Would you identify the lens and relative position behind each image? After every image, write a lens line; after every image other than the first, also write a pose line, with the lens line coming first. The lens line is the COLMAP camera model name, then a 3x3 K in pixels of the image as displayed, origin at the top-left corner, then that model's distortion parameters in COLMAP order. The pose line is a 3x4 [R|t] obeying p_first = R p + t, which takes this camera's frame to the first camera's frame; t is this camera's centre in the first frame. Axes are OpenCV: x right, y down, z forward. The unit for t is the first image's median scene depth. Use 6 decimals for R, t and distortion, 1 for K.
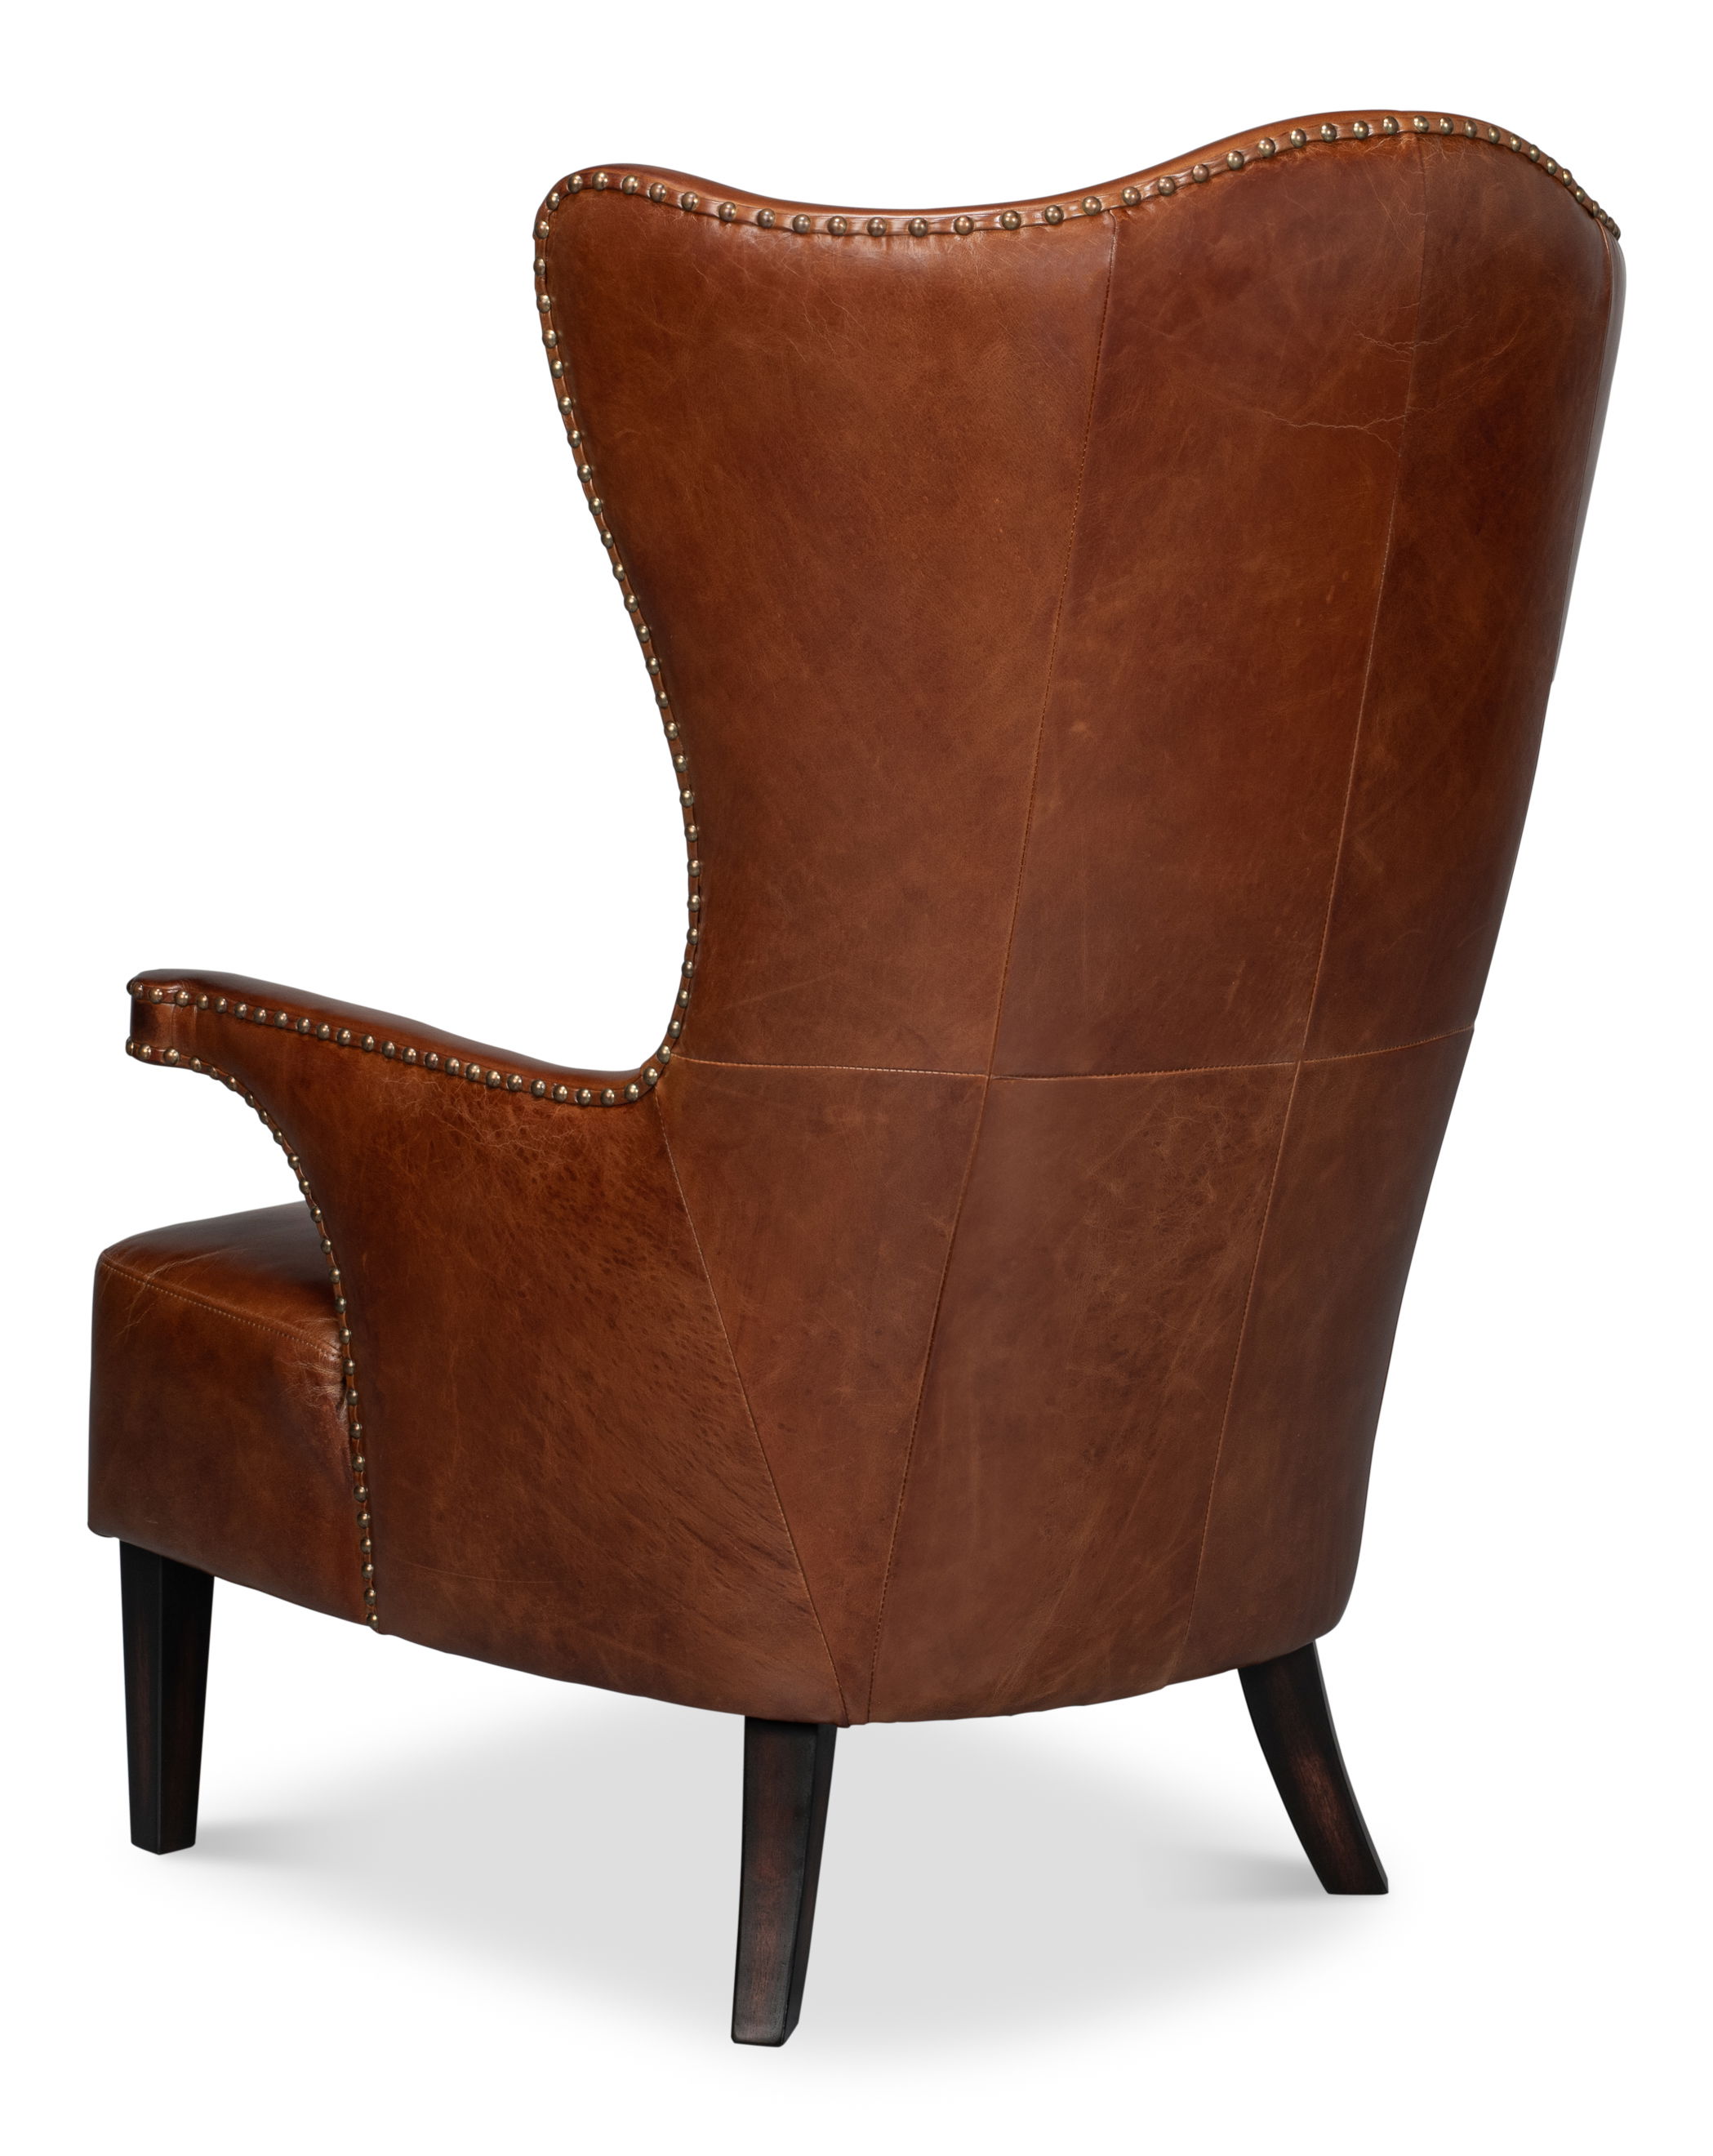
lens RADIAL K [[3246.5, 0, 856.1], [0, 3246.5, 1067.2], [0, 0, 1]] dist [0.005953, 0.000000]
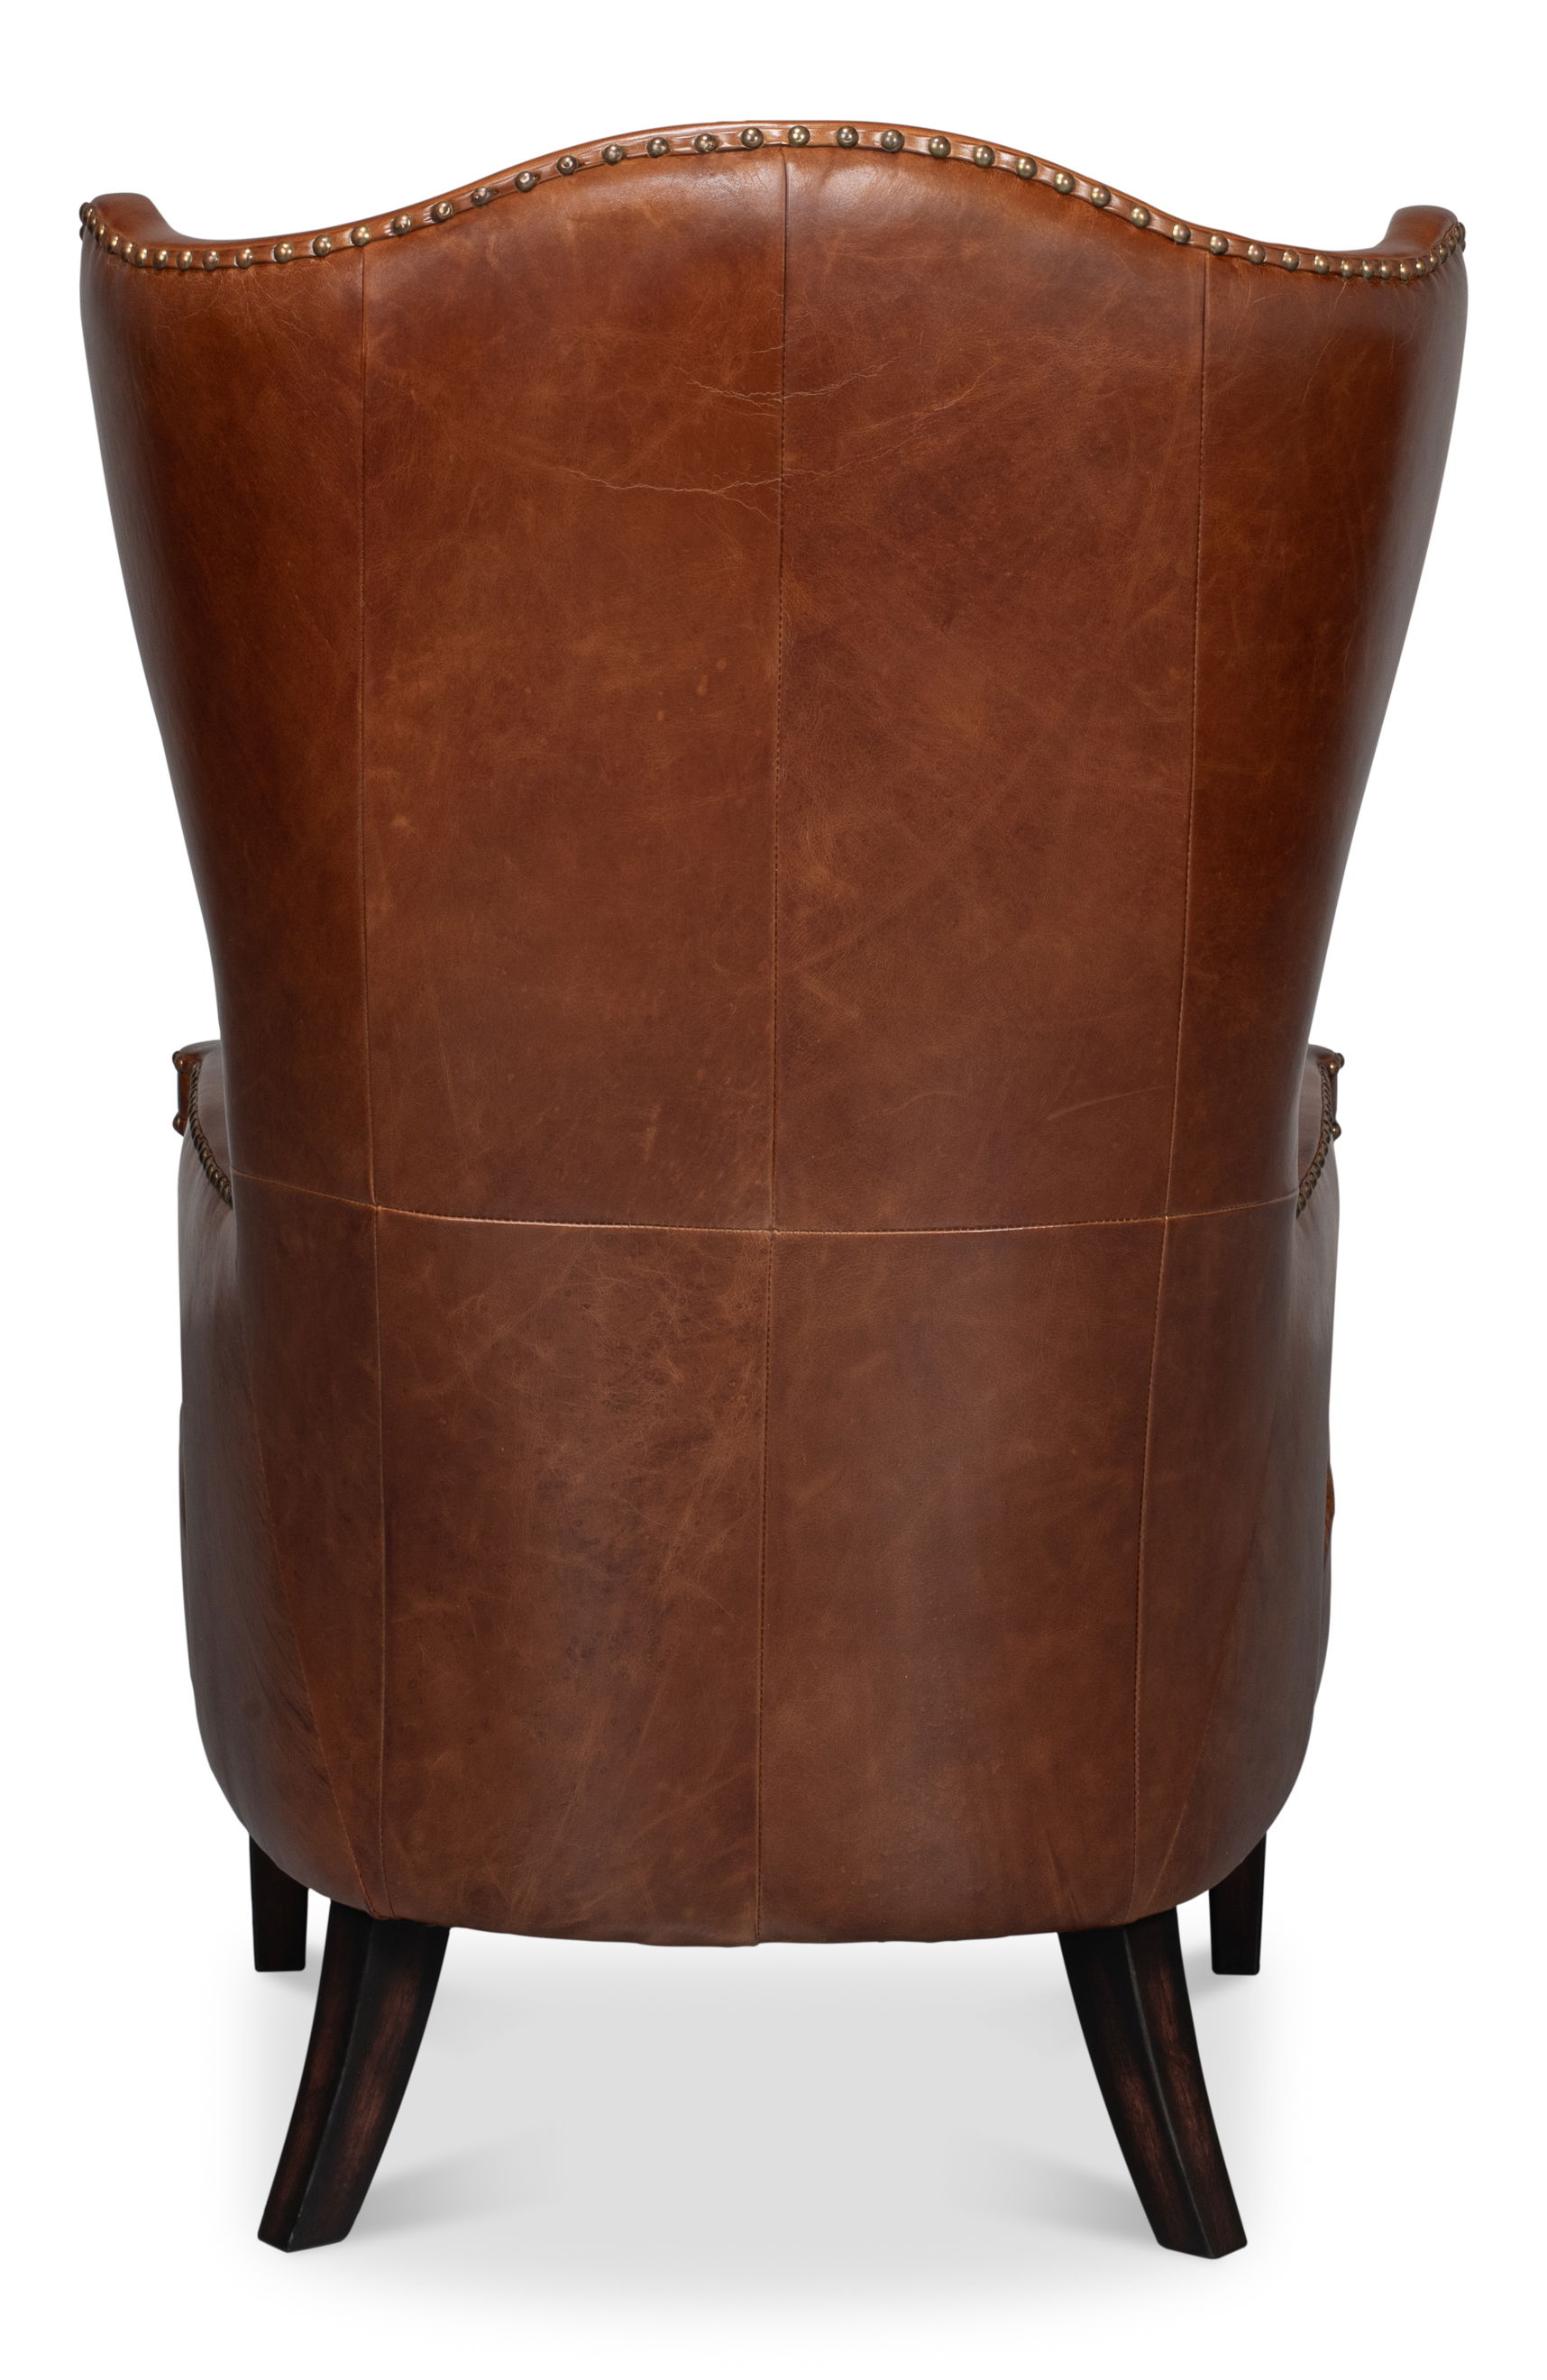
lens RADIAL K [[3595.3, 0, 772.6], [0, 3595.3, 1201.6], [0, 0, 1]] dist [0.009998, 0.000000]
pose [[0.909517, 0.097223, -0.404137, 0.502657], [-0.099403, 0.994924, 0.015640, -0.023503], [0.403606, 0.025948, 0.914565, 0.125142]]
